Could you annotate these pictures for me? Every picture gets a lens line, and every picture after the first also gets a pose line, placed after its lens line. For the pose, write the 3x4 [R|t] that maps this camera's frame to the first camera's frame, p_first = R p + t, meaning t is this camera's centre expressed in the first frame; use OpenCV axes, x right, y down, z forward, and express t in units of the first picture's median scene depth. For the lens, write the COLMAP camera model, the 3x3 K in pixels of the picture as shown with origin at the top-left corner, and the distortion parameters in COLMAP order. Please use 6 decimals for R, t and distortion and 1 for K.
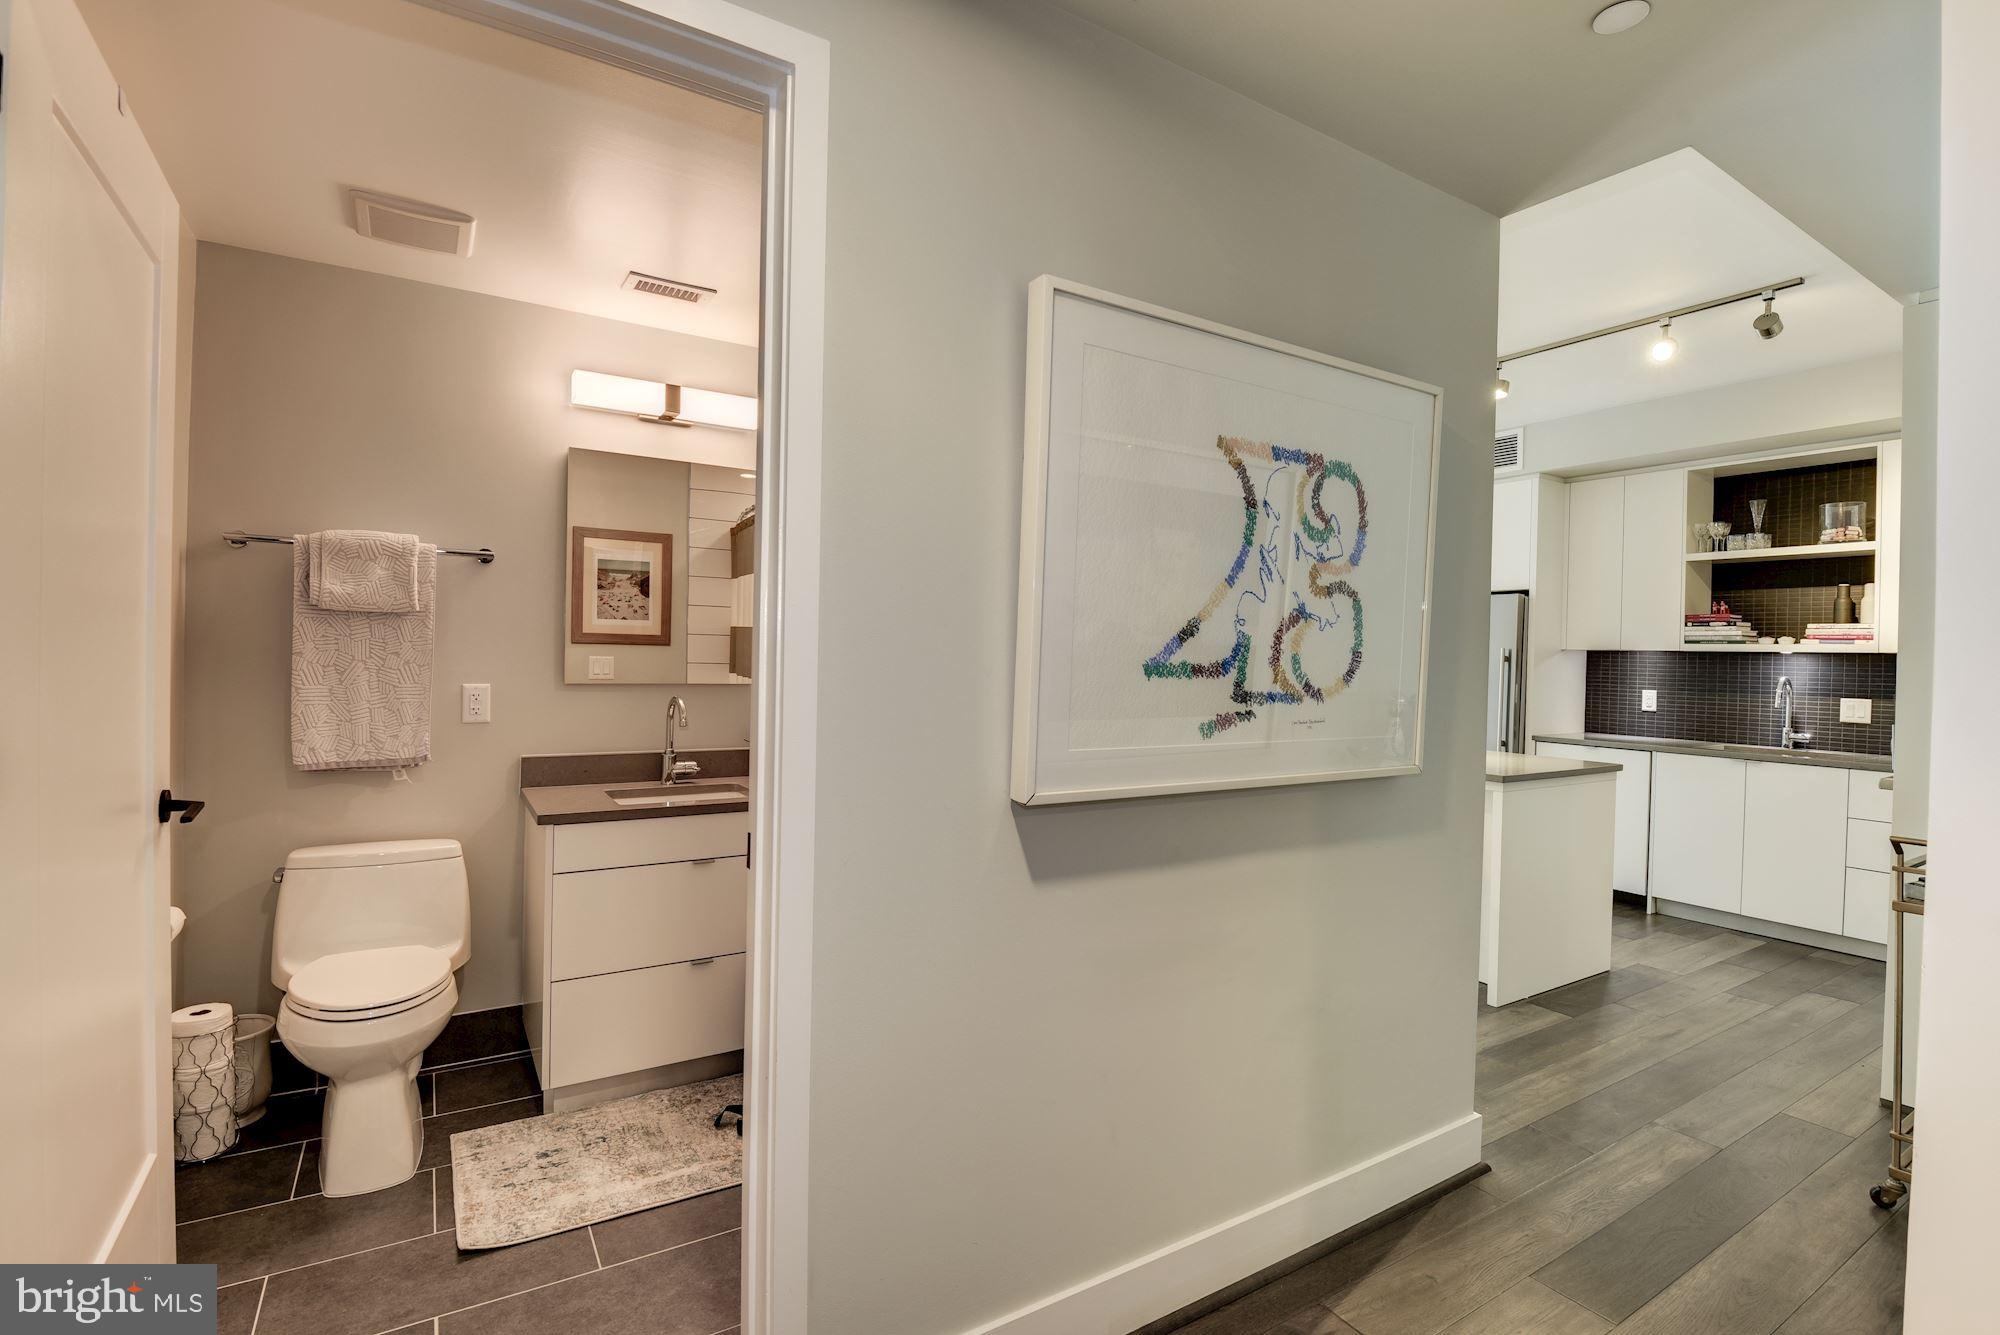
lens RADIAL K [[912.5, 0, 1003.7], [0, 912.5, 664.3], [0, 0, 1]] dist [0.005724, -0.019674]
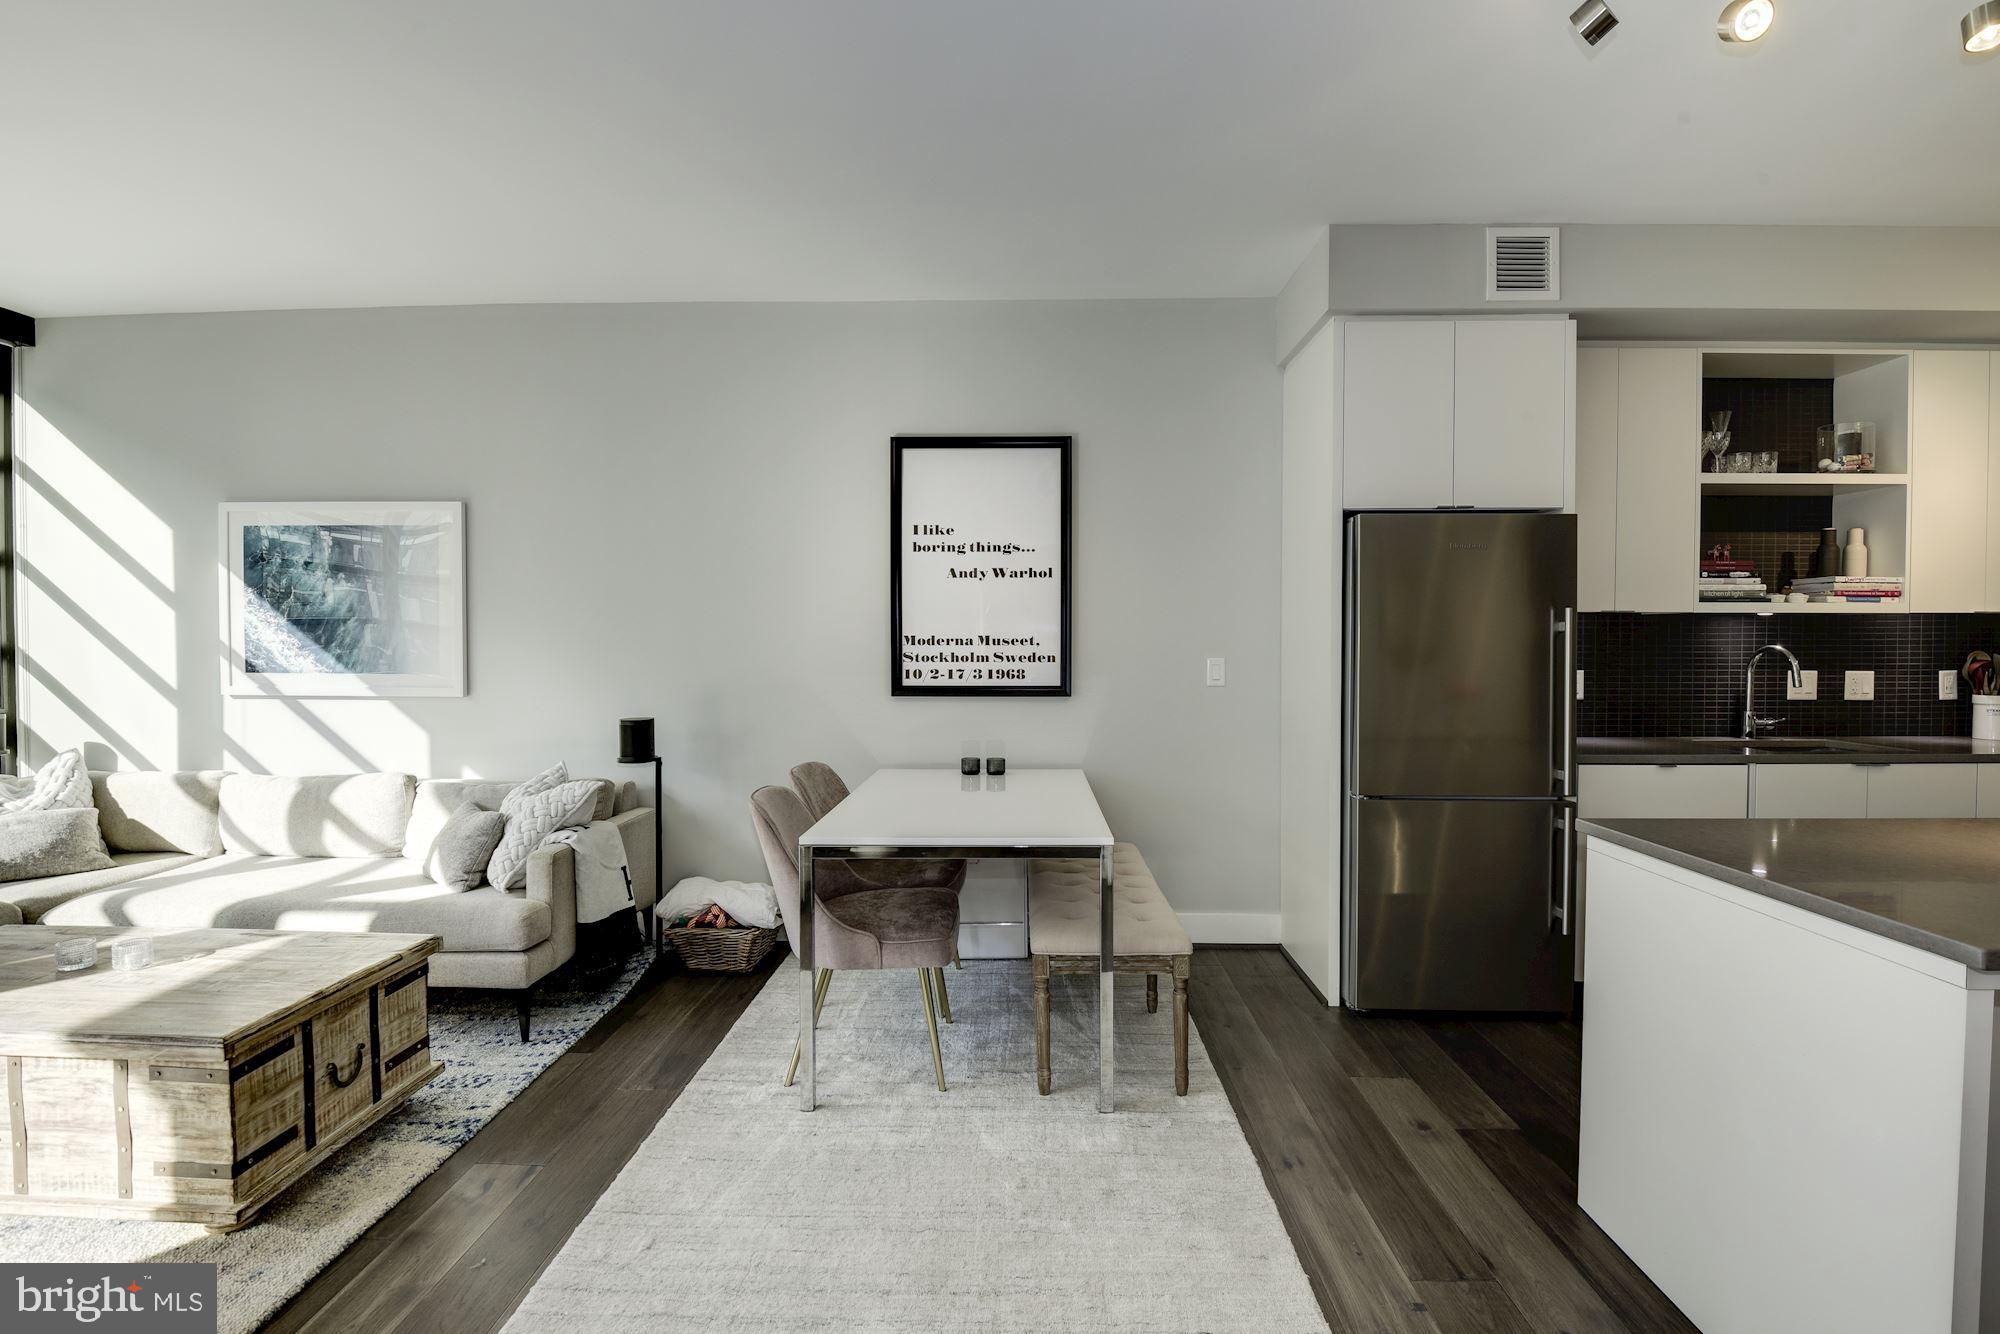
lens RADIAL K [[912.5, 0, 1003.7], [0, 912.5, 663.8], [0, 0, 1]] dist [0.005724, -0.019674]
pose [[0.548767, -0.039431, 0.835045, -0.137249], [0.022397, 0.999222, 0.032465, -0.010664], [-0.835675, 0.000887, 0.549223, 1.139326]]
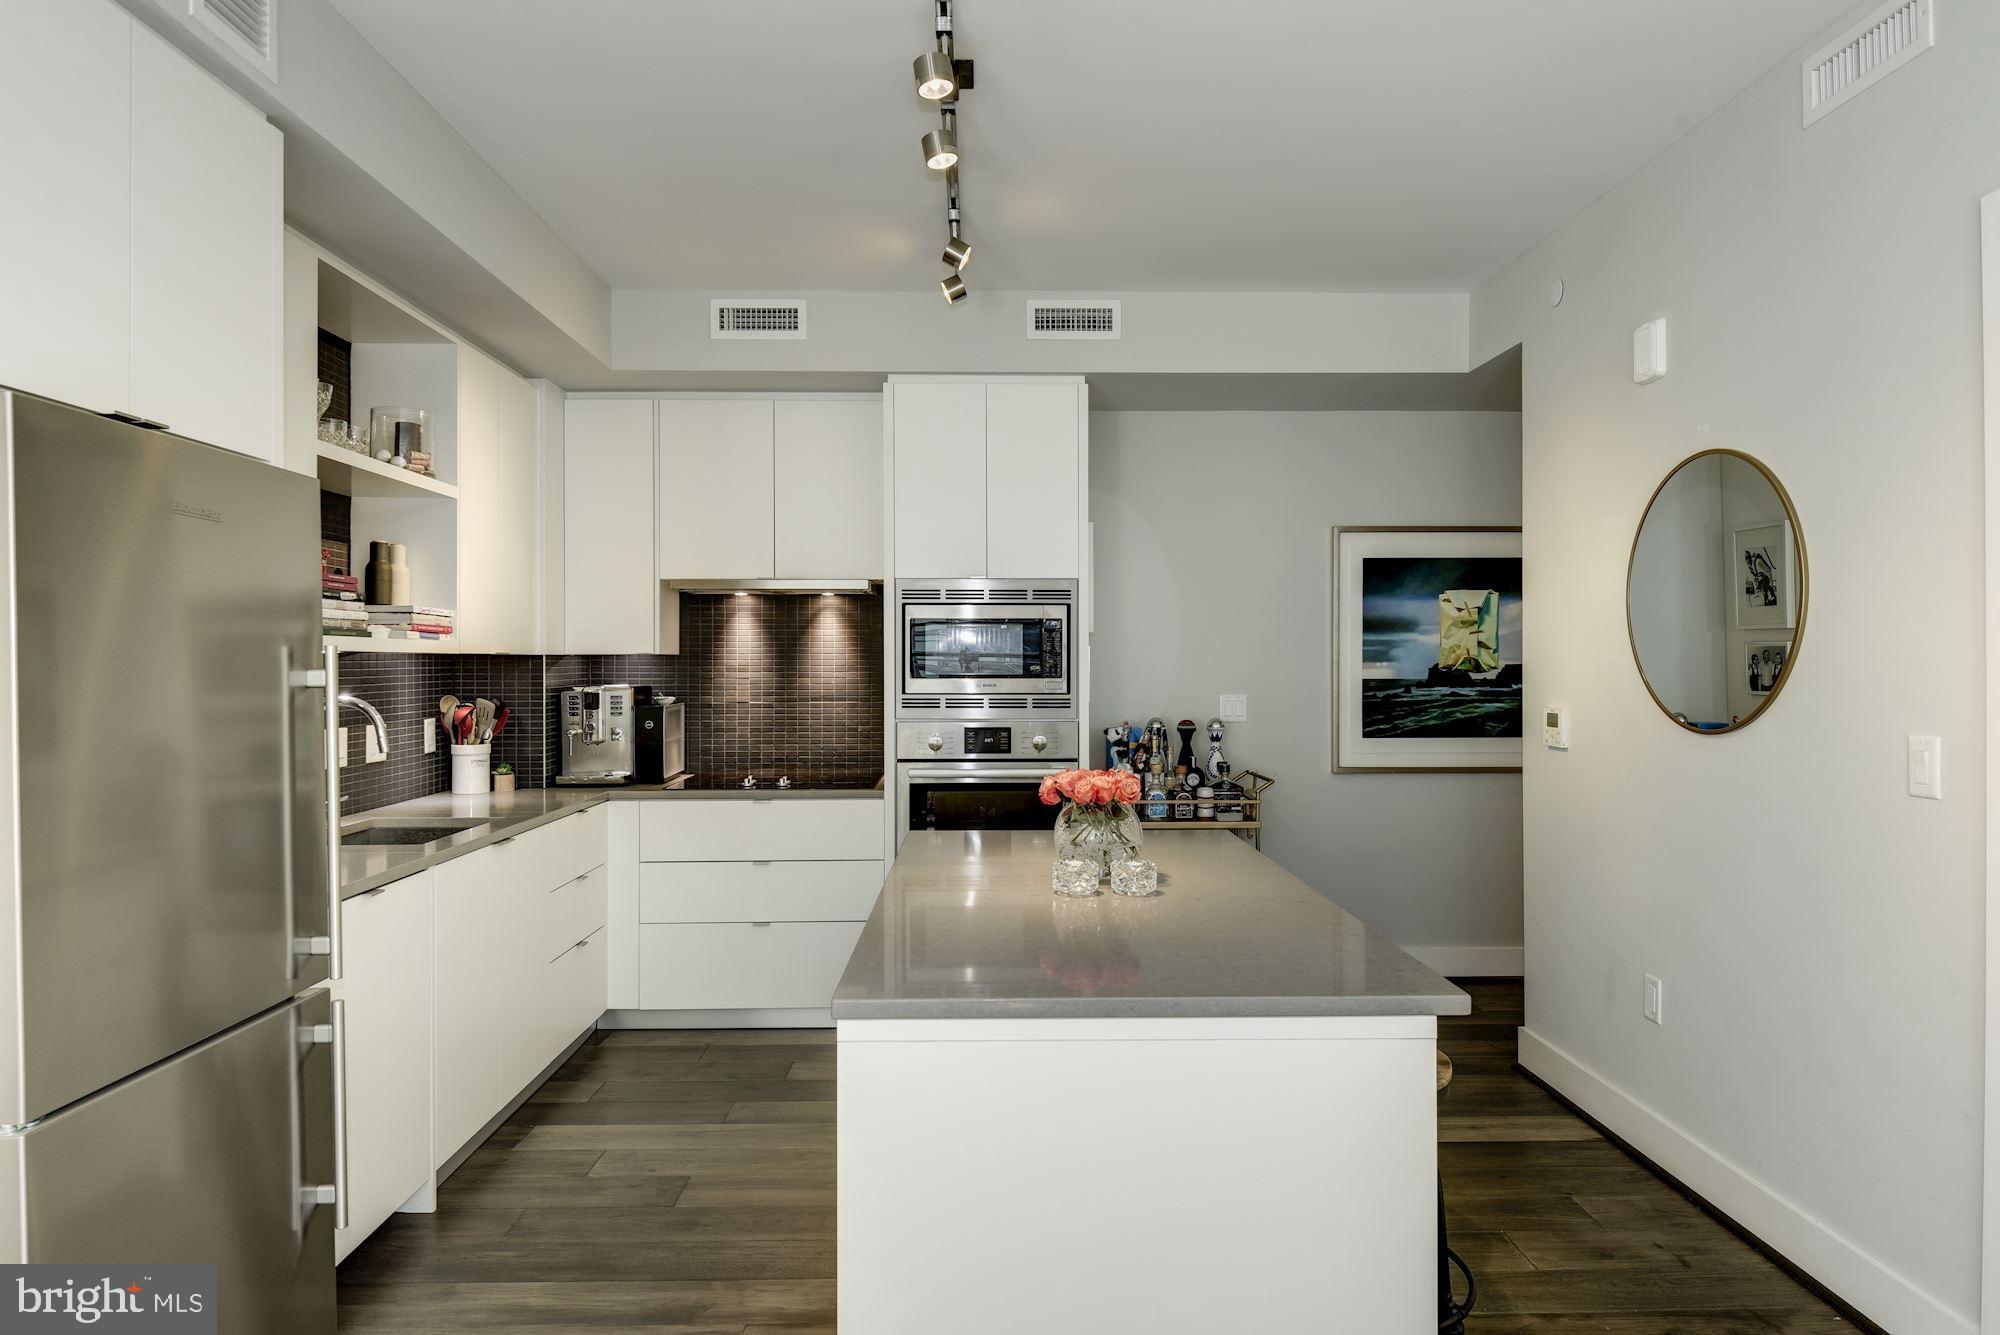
lens RADIAL K [[1173.9, 0, 1002.0], [0, 1173.9, 663.3], [0, 0, 1]] dist [0.028303, -0.033272]
pose [[-0.861091, -0.019575, 0.508073, 0.158571], [-0.010327, 0.999726, 0.021016, -0.025911], [-0.508345, 0.012850, -0.861057, 1.433012]]
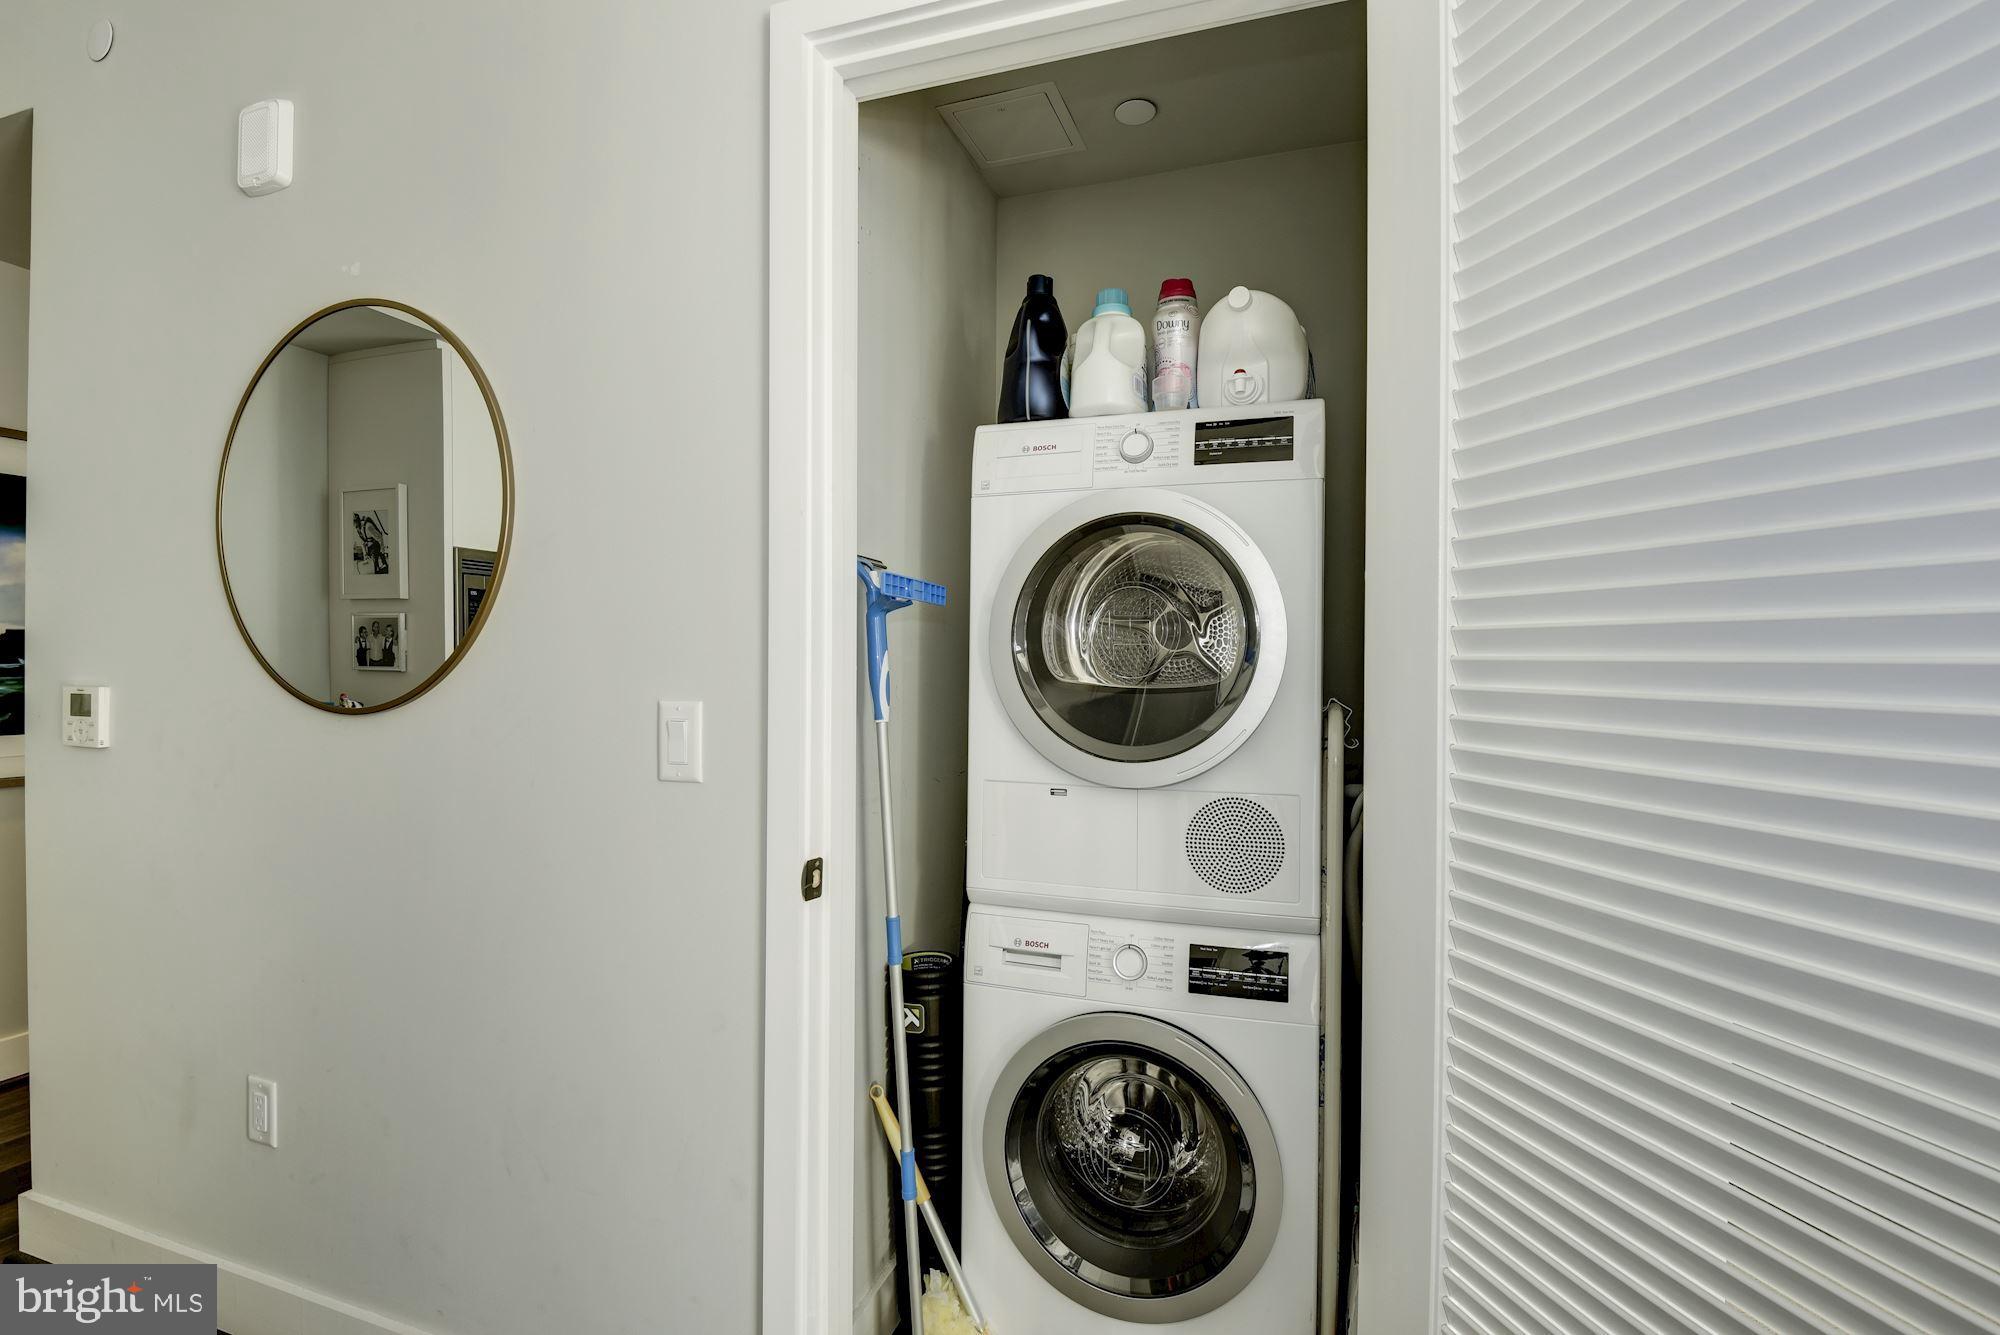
lens RADIAL K [[912.5, 0, 1003.7], [0, 912.5, 664.3], [0, 0, 1]] dist [0.005724, -0.019674]
pose [[-0.773323, -0.023545, -0.633575, 0.181723], [-0.030539, 0.999534, 0.000130, -0.003920], [0.633277, 0.019449, -0.773681, 1.100319]]
